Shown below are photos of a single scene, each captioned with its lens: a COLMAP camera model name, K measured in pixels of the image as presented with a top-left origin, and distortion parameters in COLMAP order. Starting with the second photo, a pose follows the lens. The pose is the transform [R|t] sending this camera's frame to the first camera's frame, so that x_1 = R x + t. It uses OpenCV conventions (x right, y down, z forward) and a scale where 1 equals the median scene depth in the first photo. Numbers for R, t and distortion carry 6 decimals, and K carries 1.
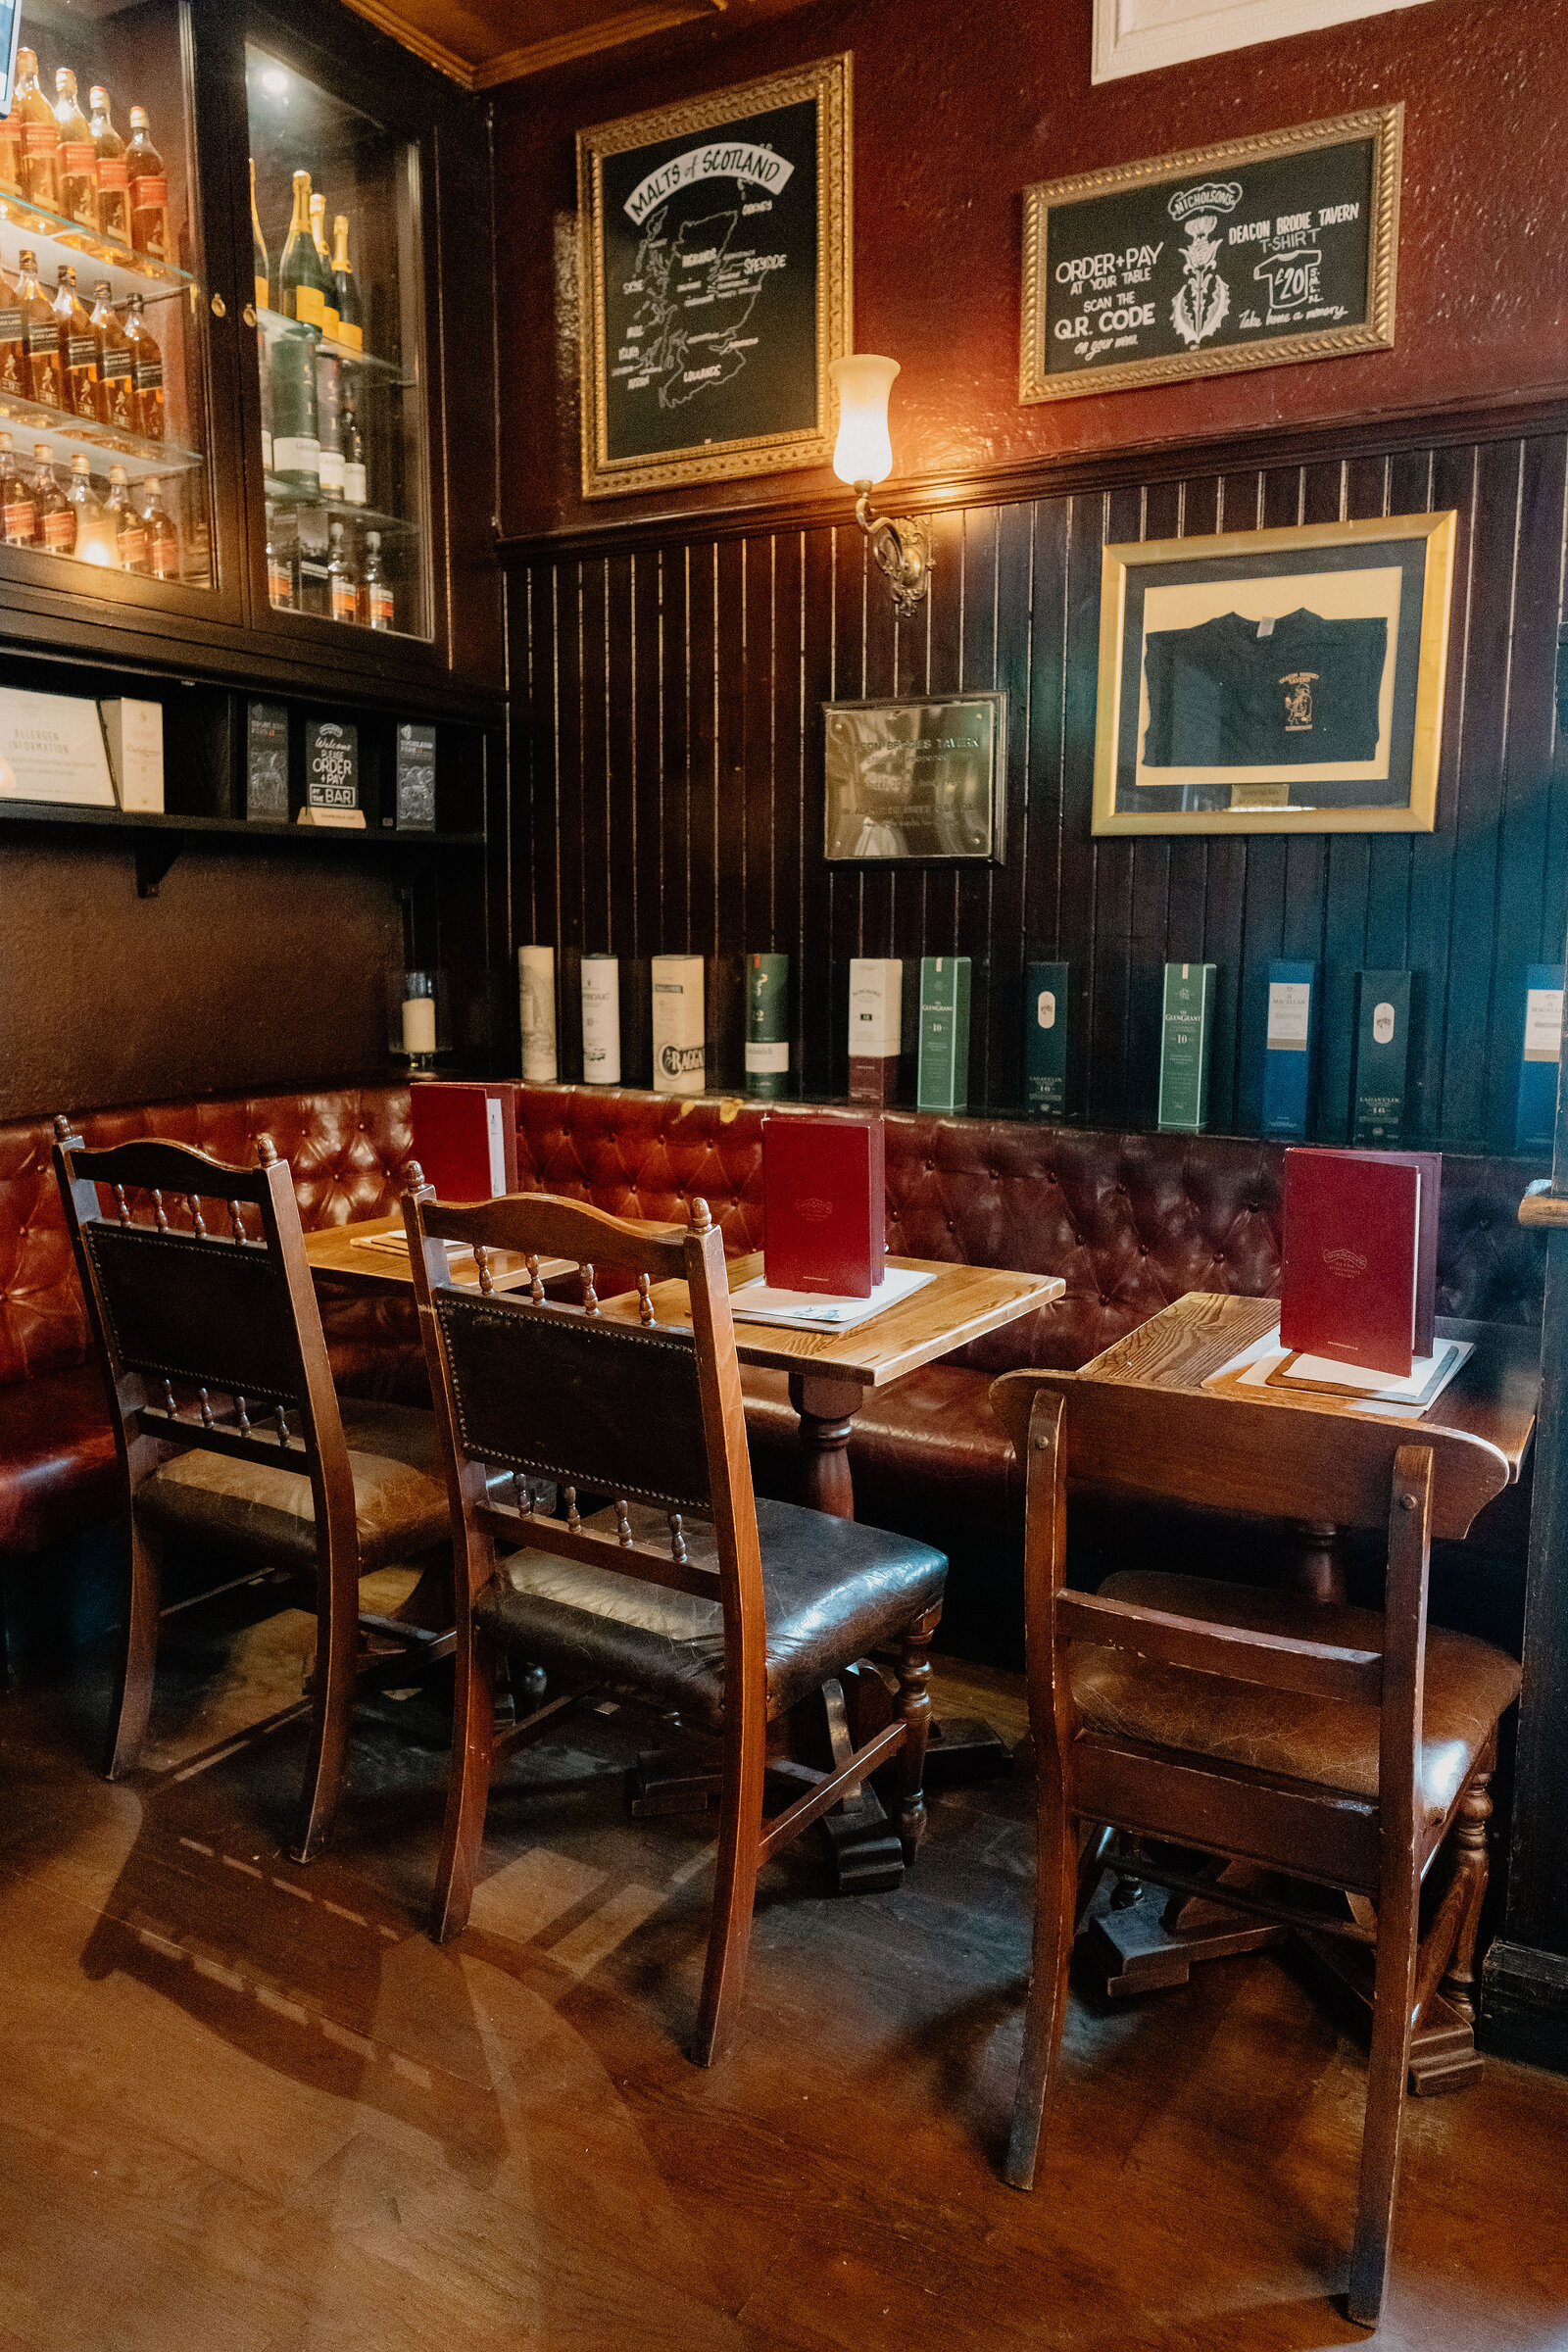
lens RADIAL K [[1712.2, 0, 784.0], [0, 1712.2, 1176.0], [0, 0, 1]] dist [-0.002807, 0.006464]
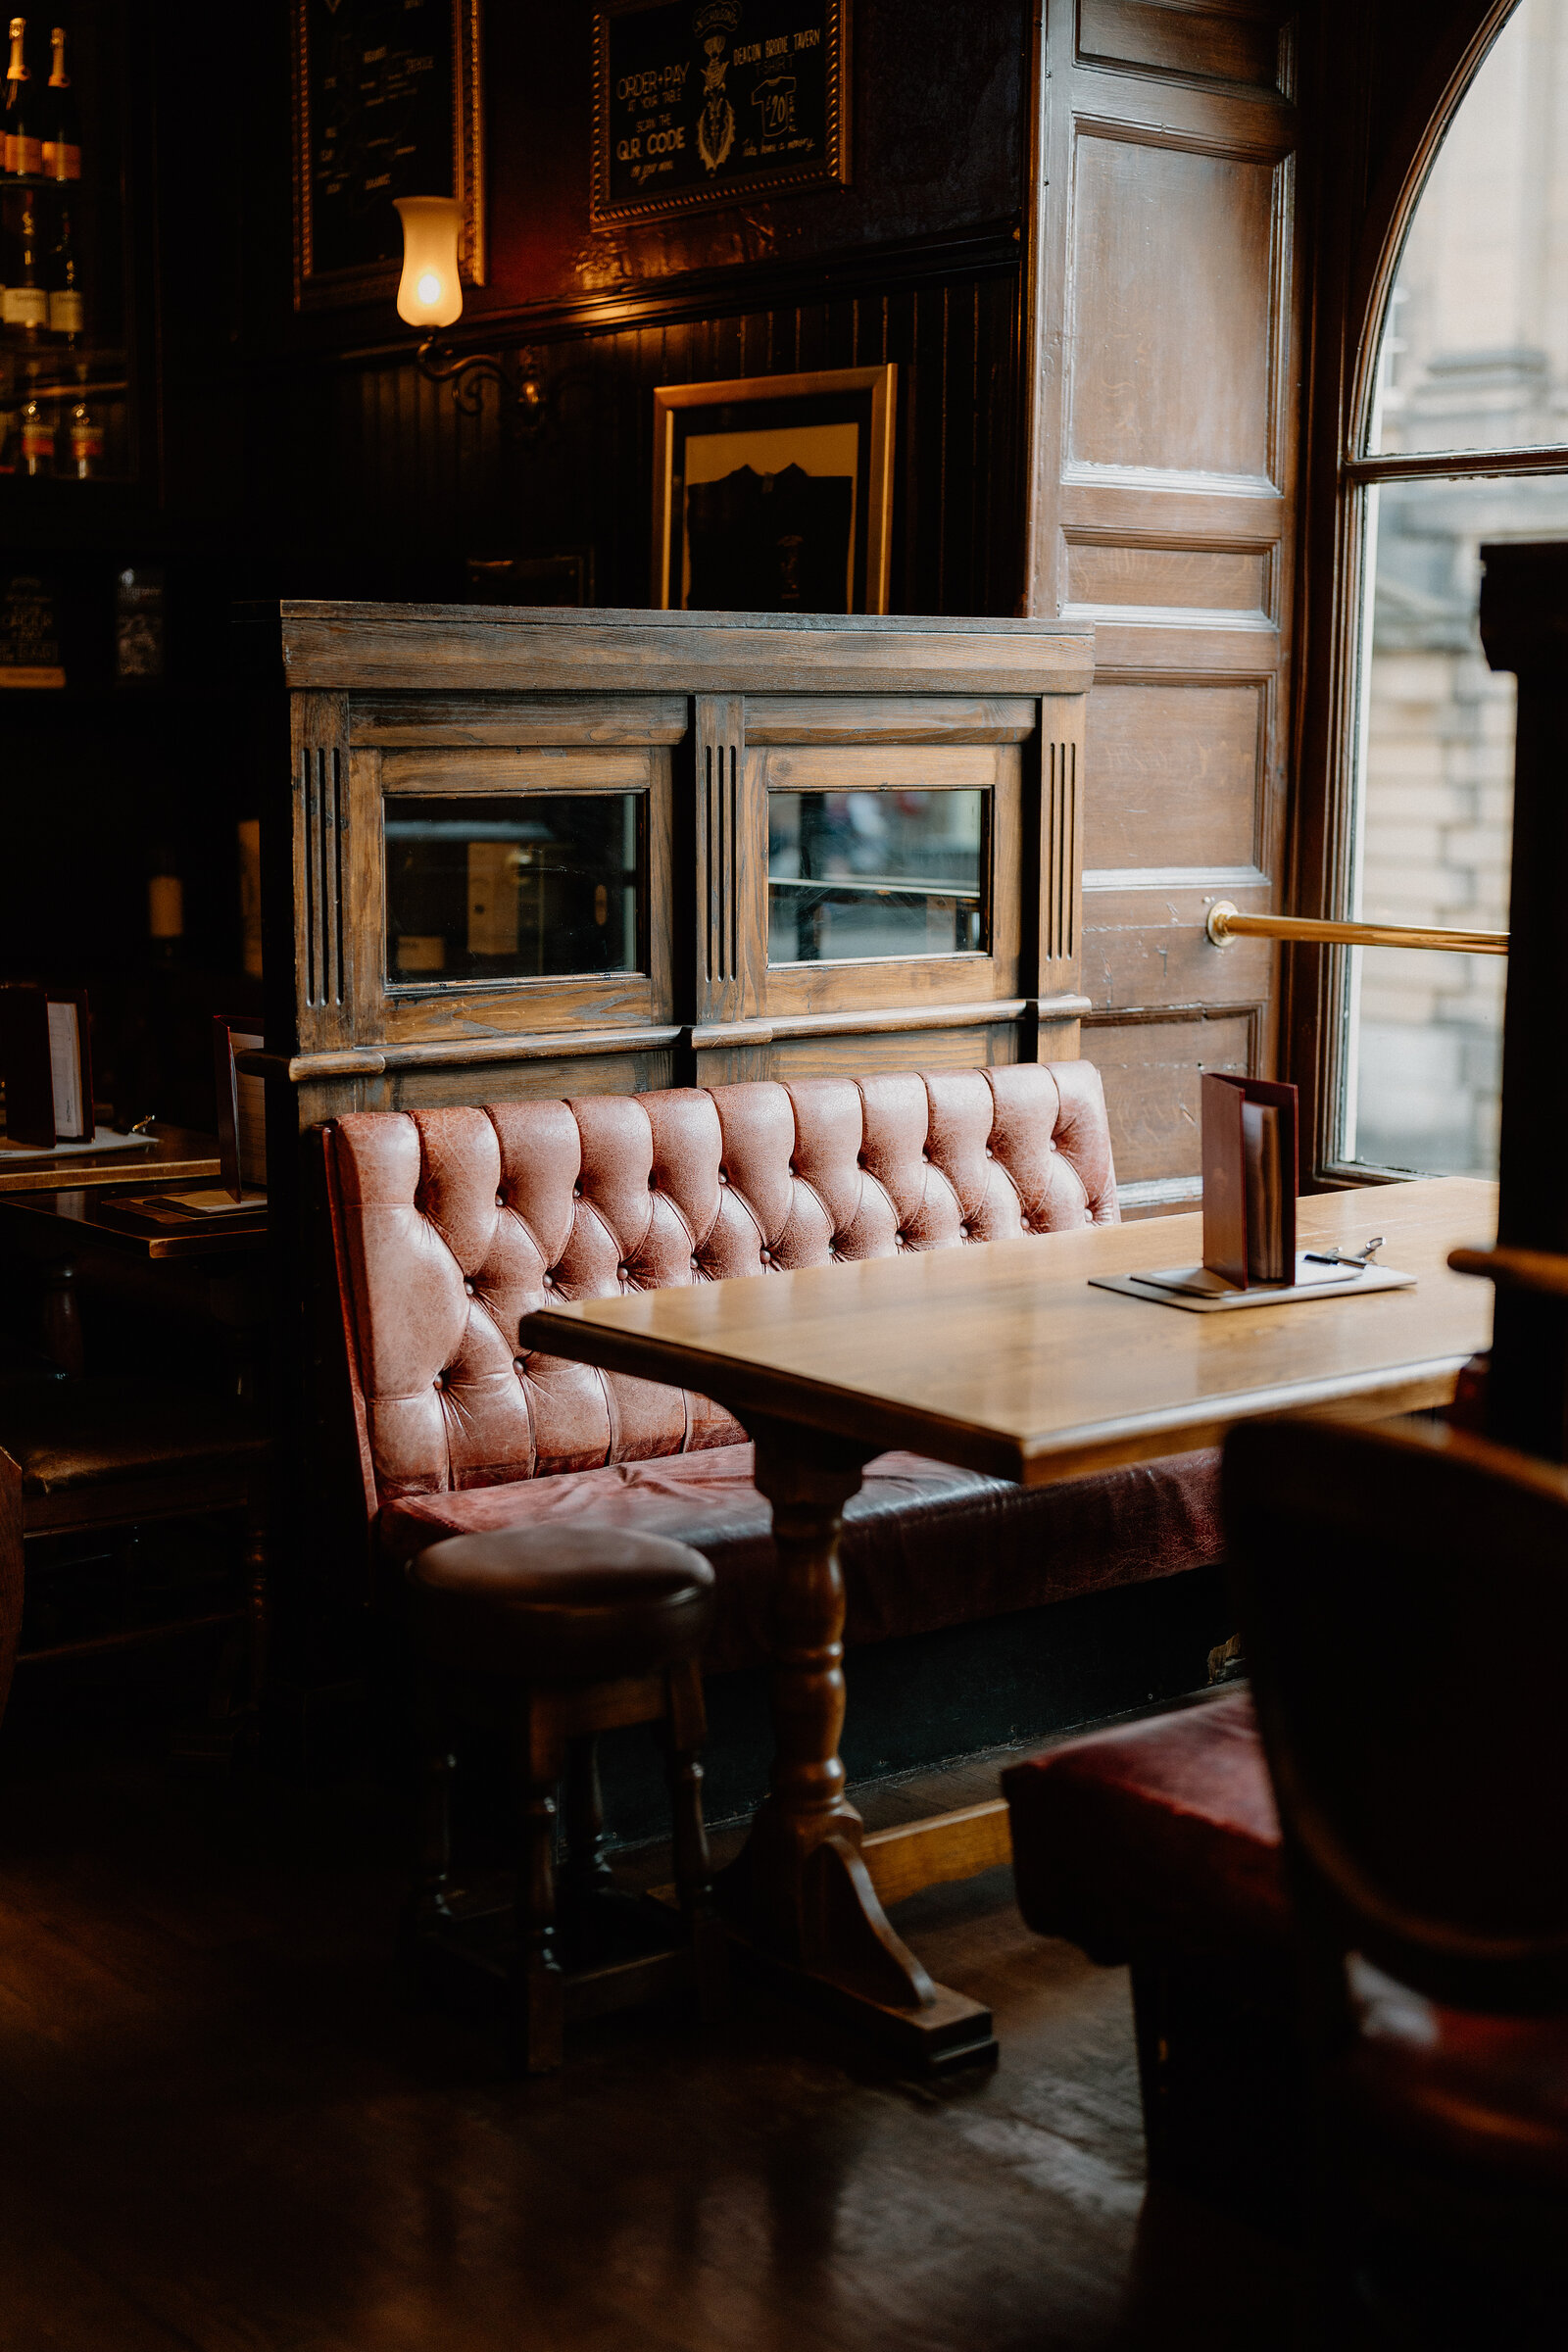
lens RADIAL K [[3225.7, 0, 784.0], [0, 3225.7, 1176.0], [0, 0, 1]] dist [-0.008311, 0.051326]
pose [[0.933002, 0.054416, -0.355734, 0.886596], [-0.057060, 0.998366, 0.003065, 0.033872], [0.355319, 0.017439, 0.934582, -0.551861]]
